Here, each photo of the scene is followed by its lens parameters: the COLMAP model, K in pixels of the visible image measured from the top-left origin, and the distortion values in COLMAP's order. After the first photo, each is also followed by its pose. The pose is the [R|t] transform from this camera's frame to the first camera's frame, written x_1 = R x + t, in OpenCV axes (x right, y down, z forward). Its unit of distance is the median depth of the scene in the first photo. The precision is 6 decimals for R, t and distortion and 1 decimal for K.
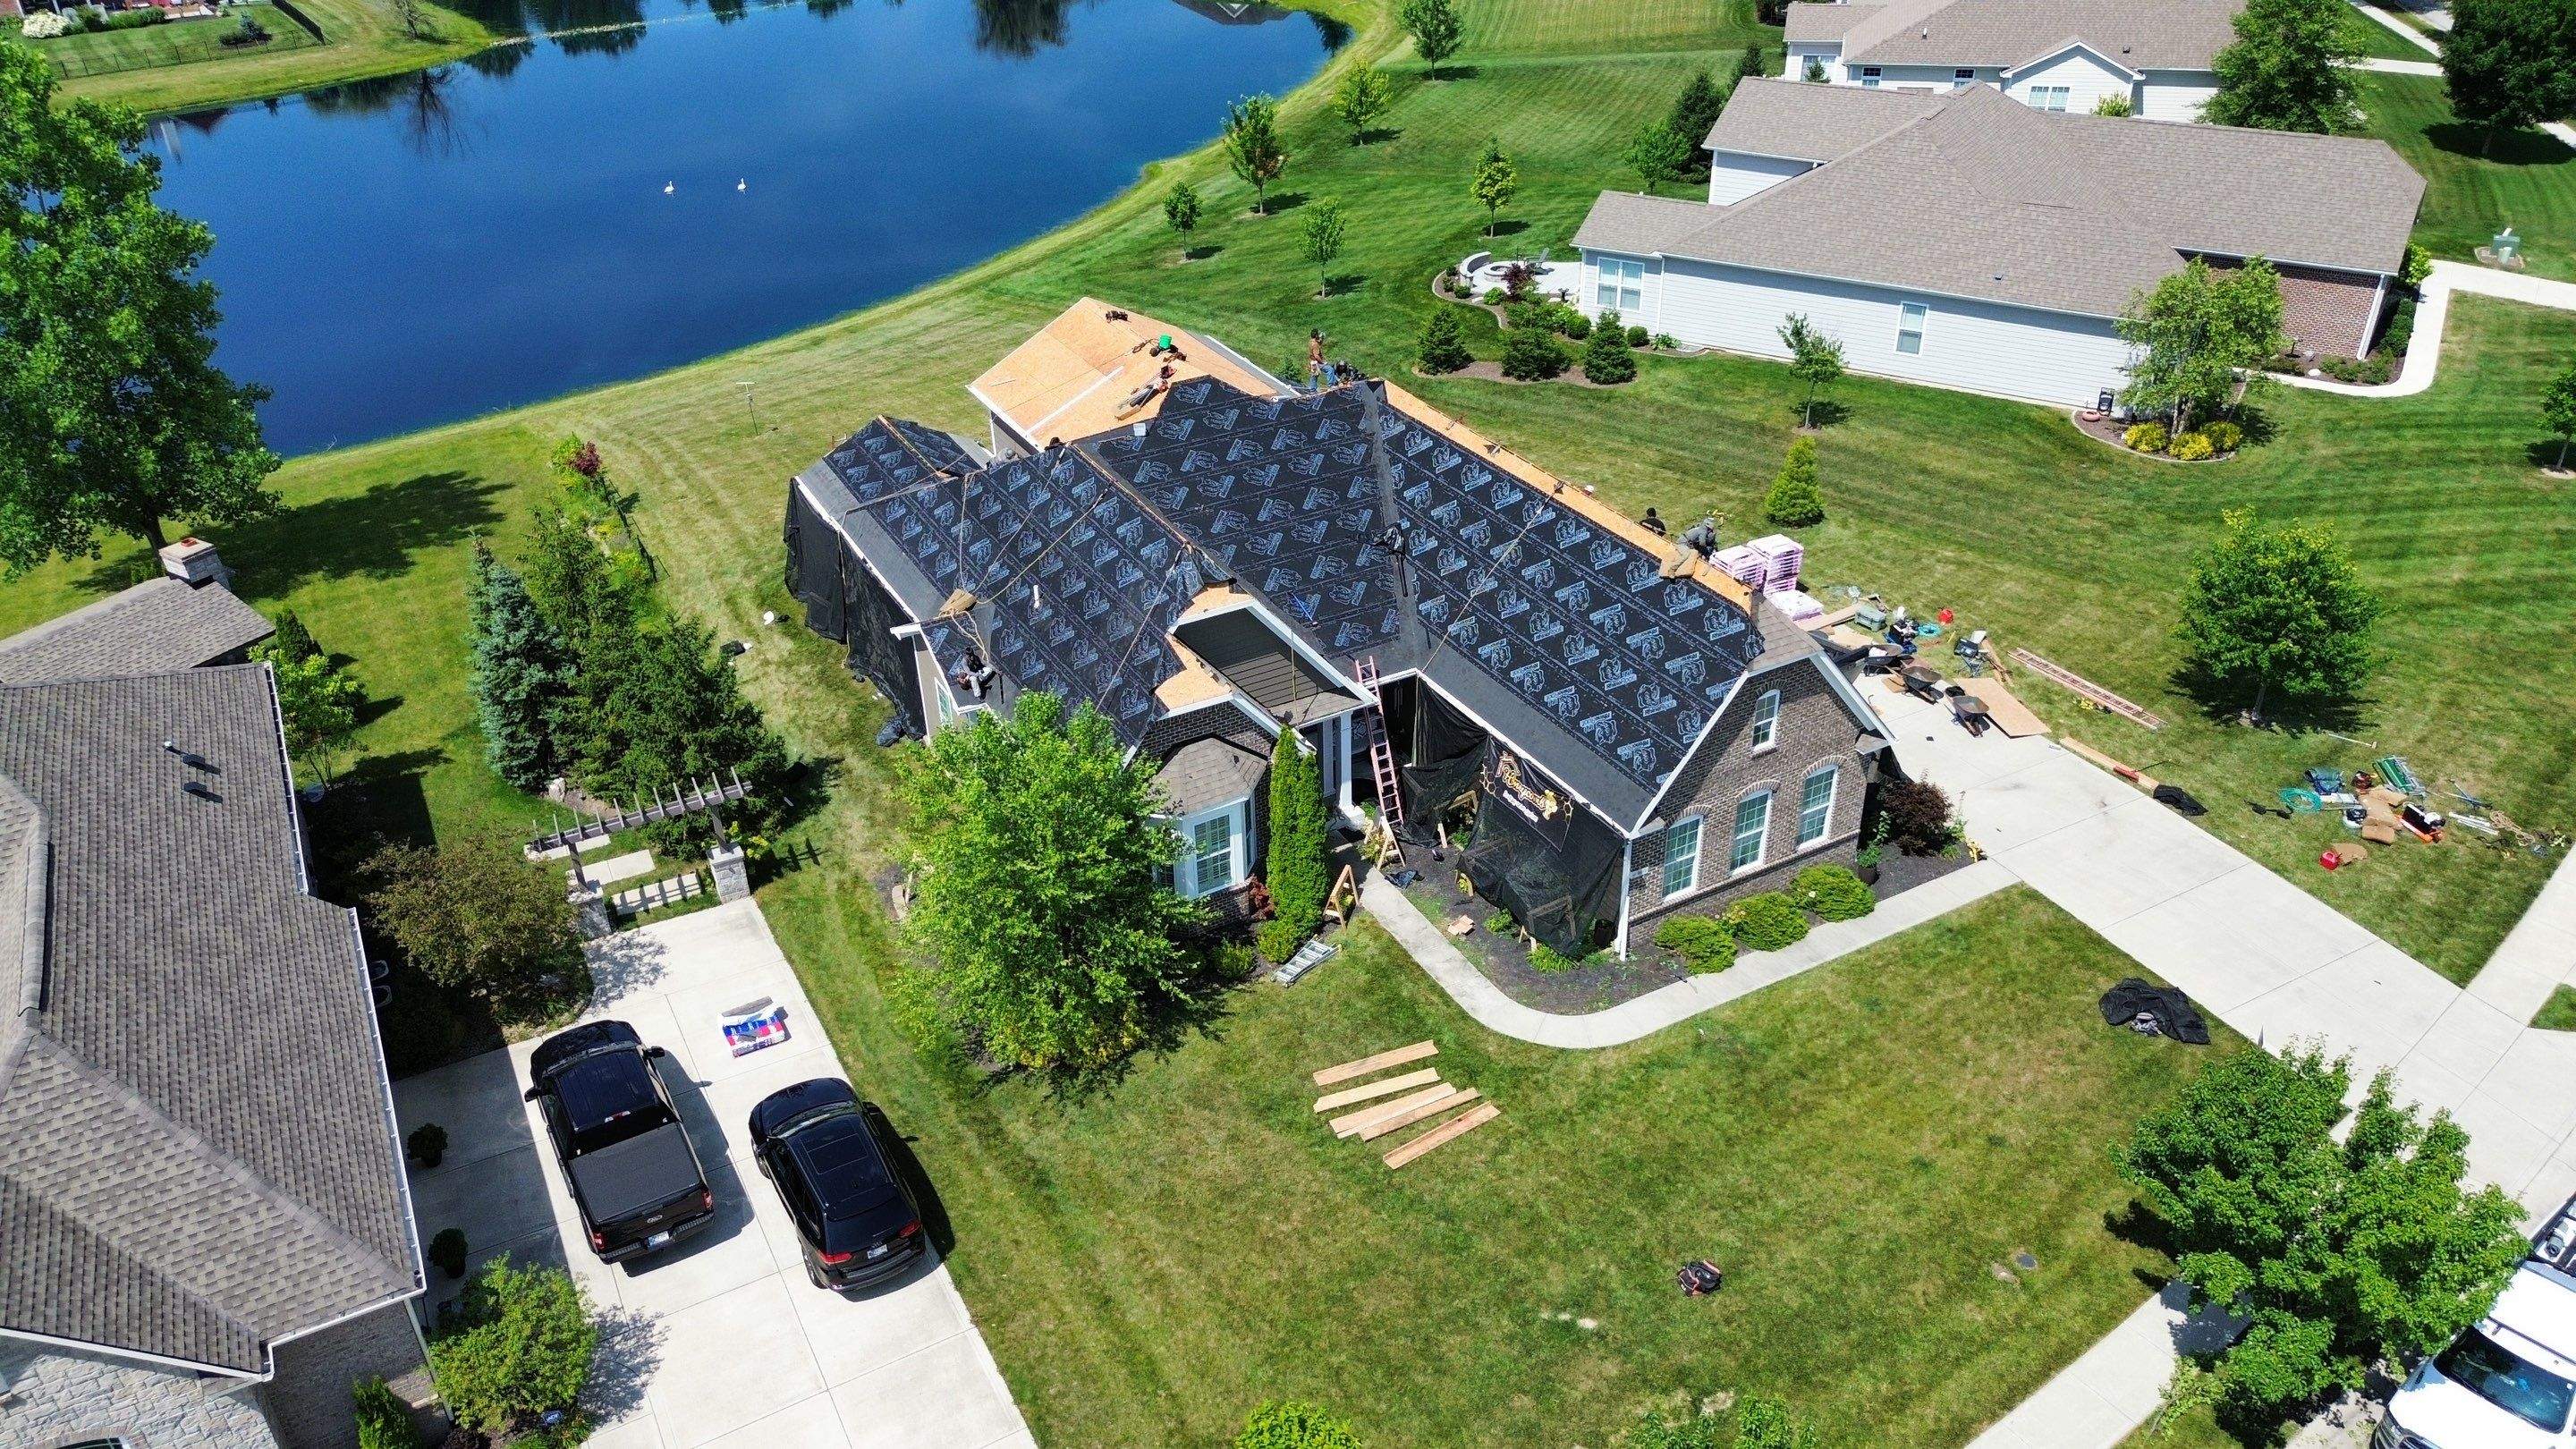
lens RADIAL K [[1801.3, 0, 1281.3], [0, 1801.3, 719.8], [0, 0, 1]] dist [0.091422, -0.107129]
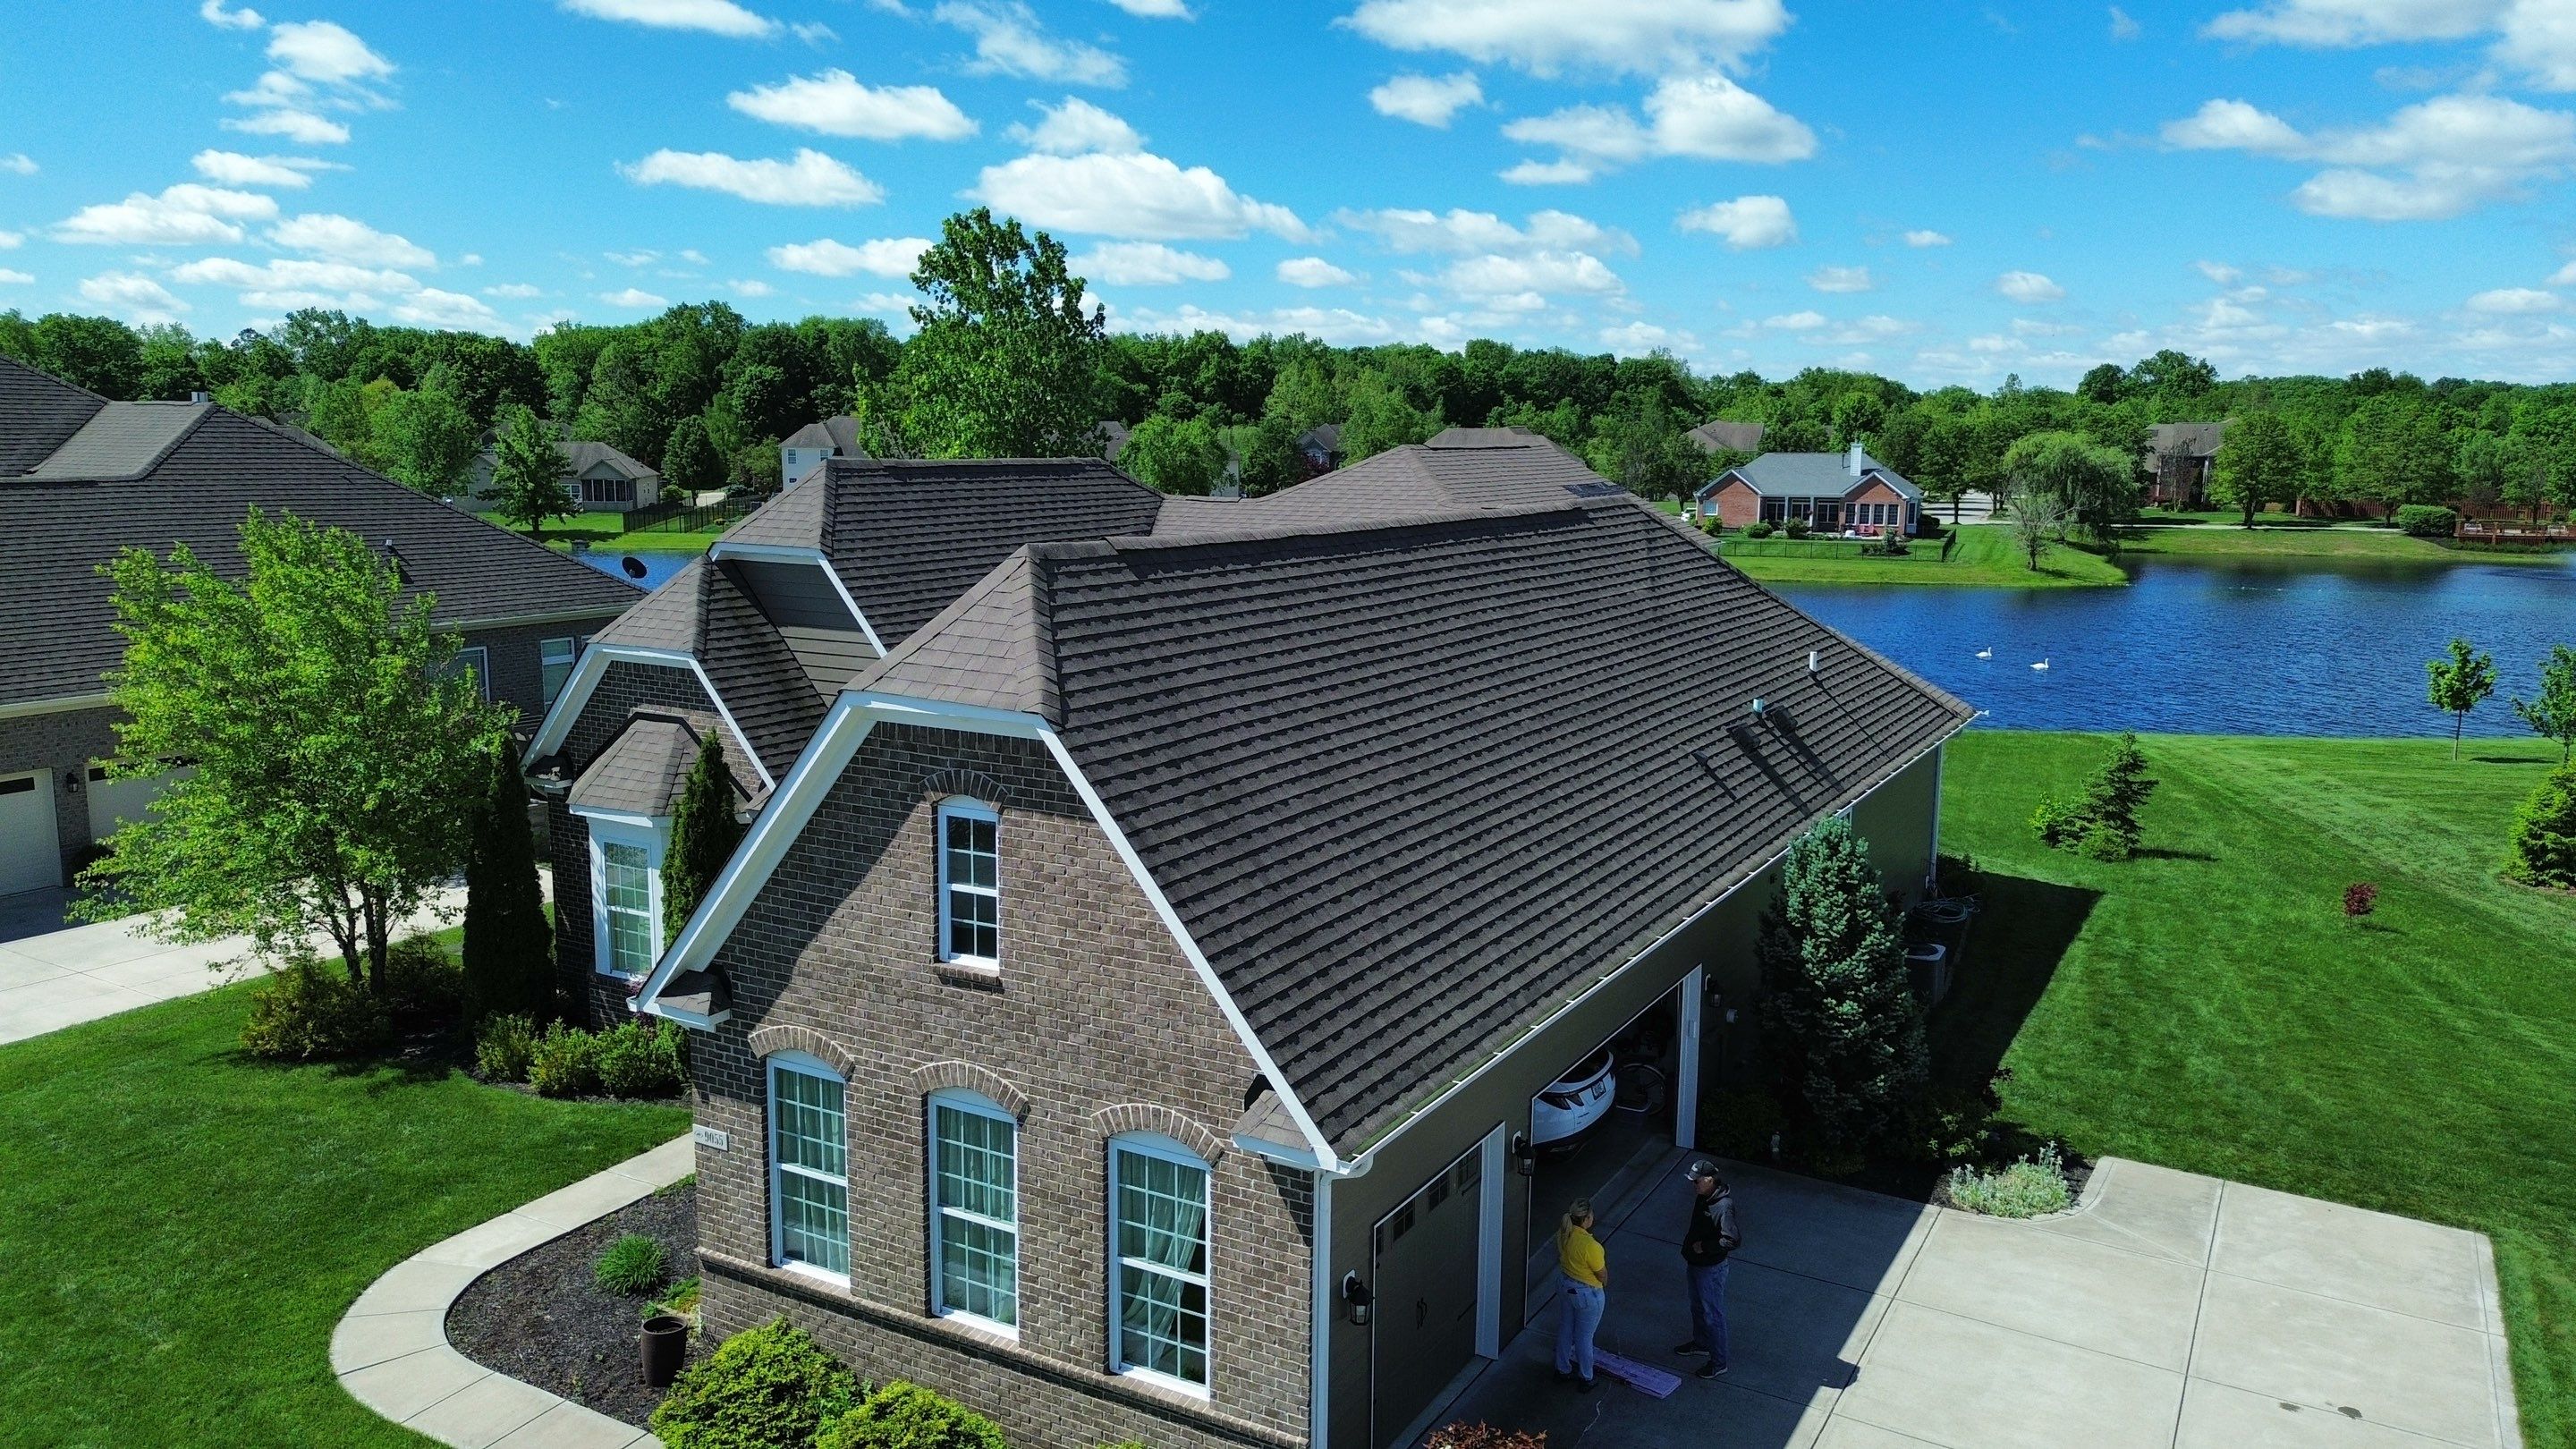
lens RADIAL K [[1801.3, 0, 1281.3], [0, 1801.3, 719.8], [0, 0, 1]] dist [0.091422, -0.107129]
pose [[0.518315, 0.167735, -0.838579, 0.524923], [-0.459862, 0.881406, -0.107934, -0.016742], [0.721025, 0.441575, 0.533981, 0.692850]]
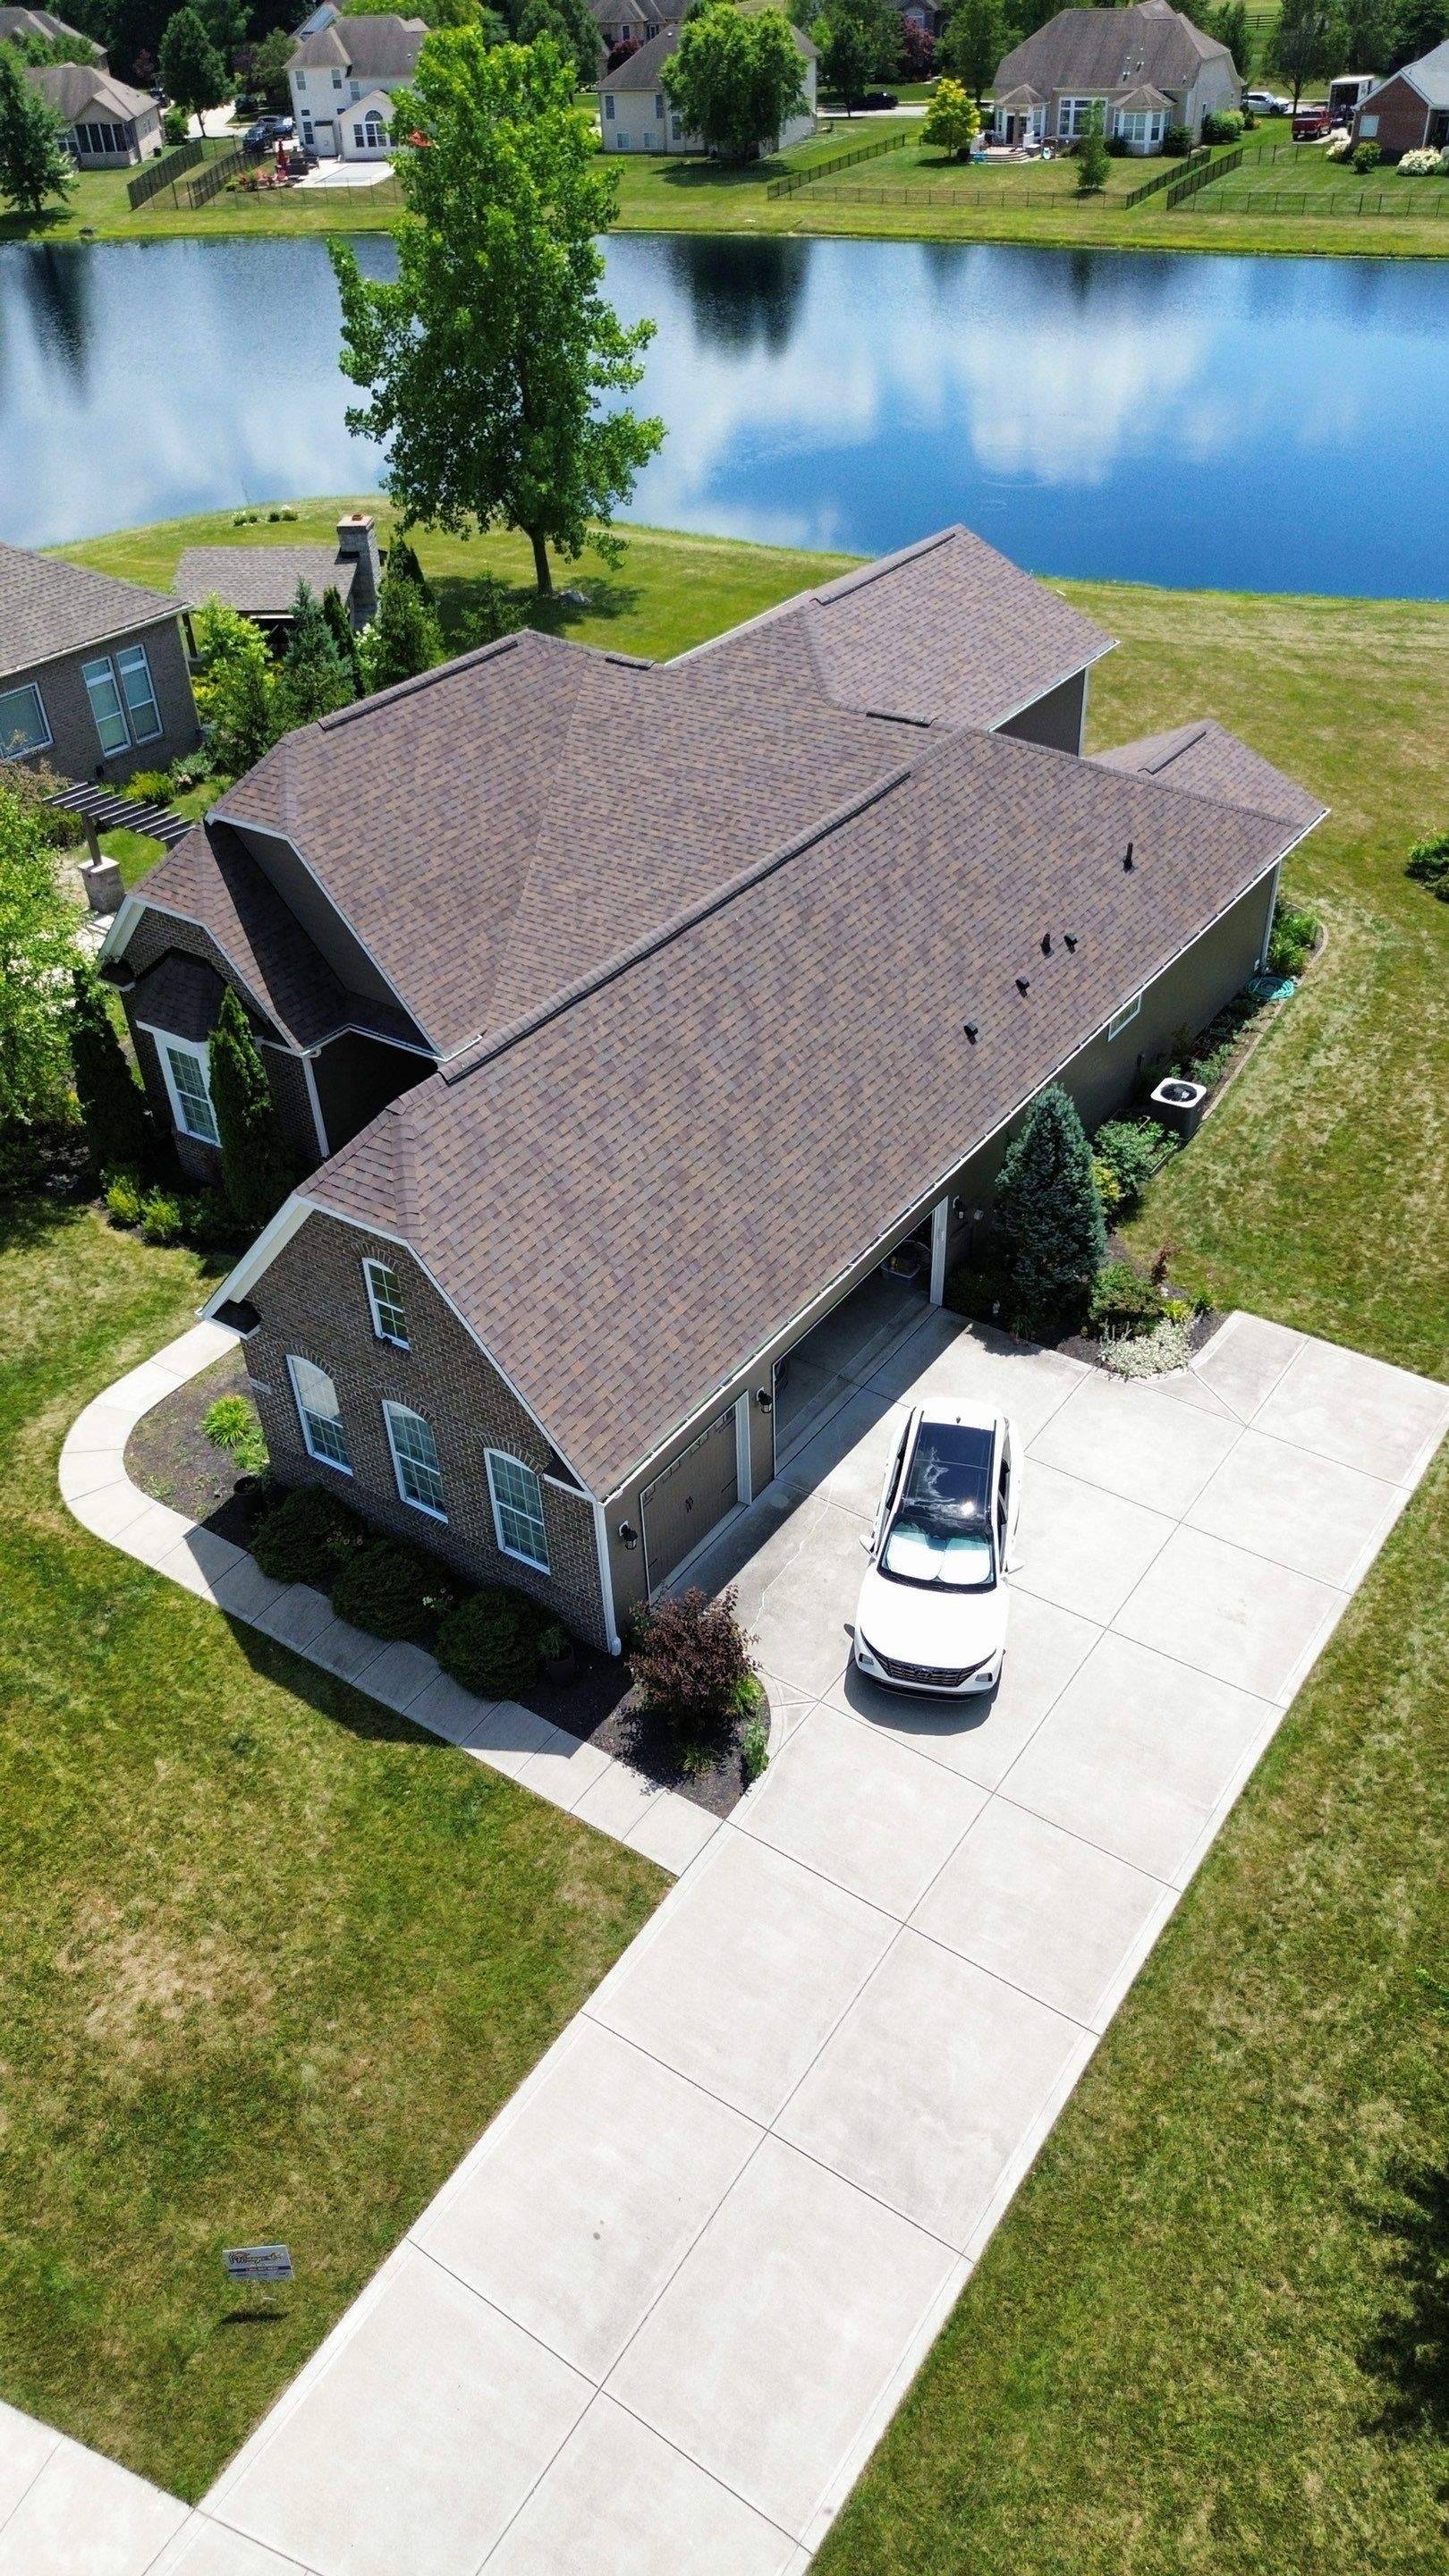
lens RADIAL K [[1820.1, 0, 723.9], [0, 1820.1, 1282.7], [0, 0, 1]] dist [0.055263, -0.053442]
pose [[0.449011, 0.552600, -0.702155, 0.640887], [-0.442297, 0.820254, 0.362707, -0.243118], [0.776378, 0.147702, 0.612716, 0.589514]]
